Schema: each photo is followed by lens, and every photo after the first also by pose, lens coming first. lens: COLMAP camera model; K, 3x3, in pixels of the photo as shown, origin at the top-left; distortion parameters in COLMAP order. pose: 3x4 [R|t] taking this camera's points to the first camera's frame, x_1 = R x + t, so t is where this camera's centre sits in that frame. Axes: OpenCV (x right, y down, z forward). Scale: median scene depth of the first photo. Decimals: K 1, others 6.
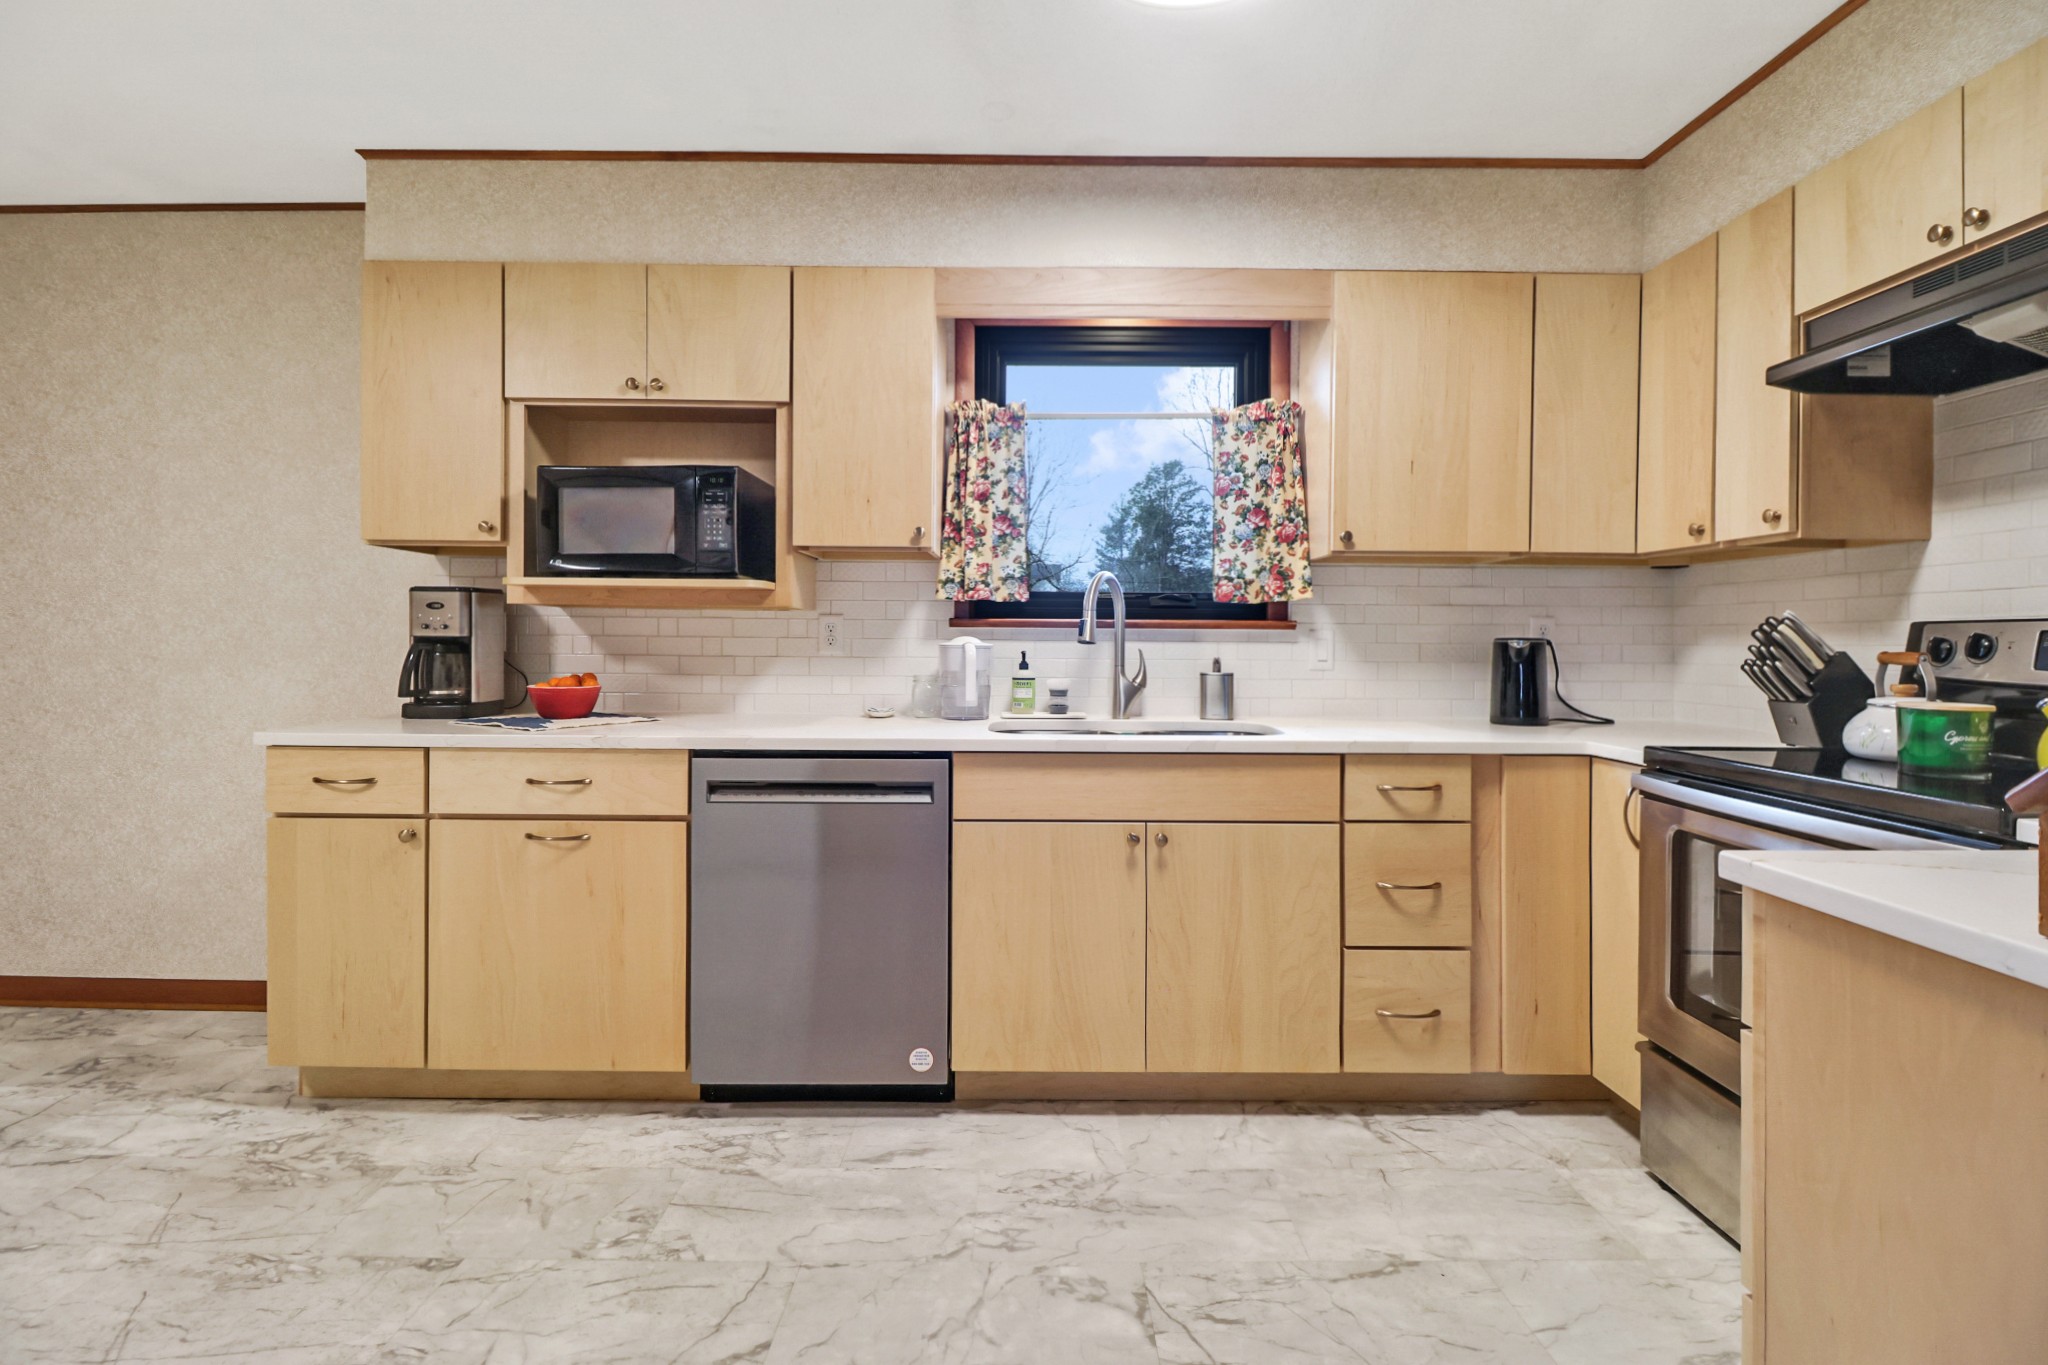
lens RADIAL K [[955.8, 0, 1024.4], [0, 955.8, 663.8], [0, 0, 1]] dist [-0.003421, -0.006082]
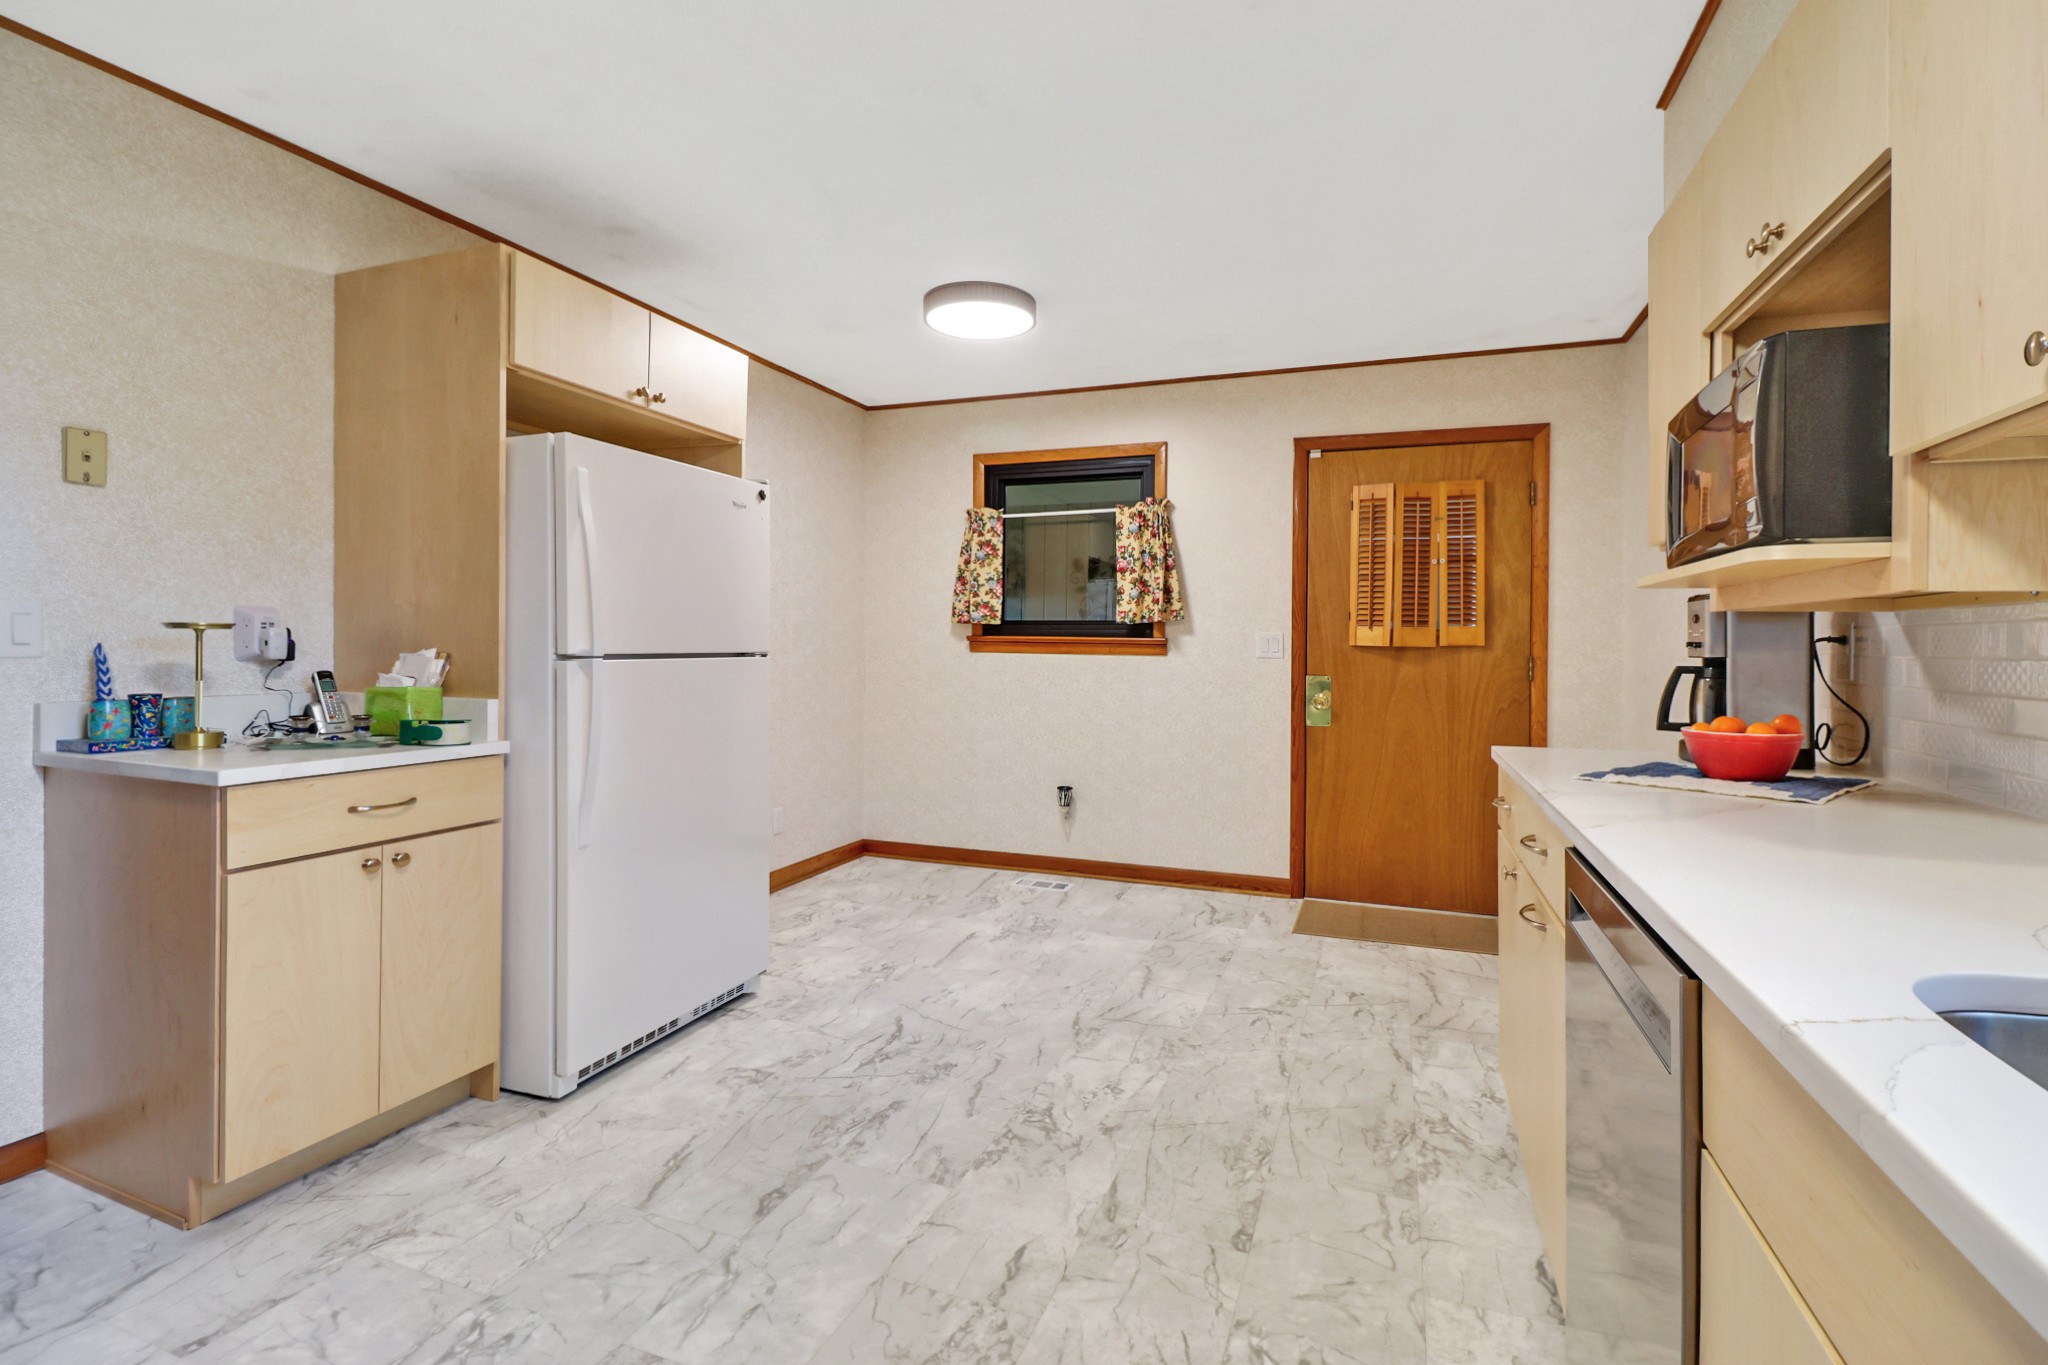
lens RADIAL K [[955.8, 0, 1021.9], [0, 955.8, 666.1], [0, 0, 1]] dist [-0.003421, -0.006082]
pose [[-0.362984, 0.003367, -0.931789, 0.409359], [-0.025141, 0.999594, 0.013406, -0.019474], [0.931456, 0.028292, -0.362752, 0.989922]]
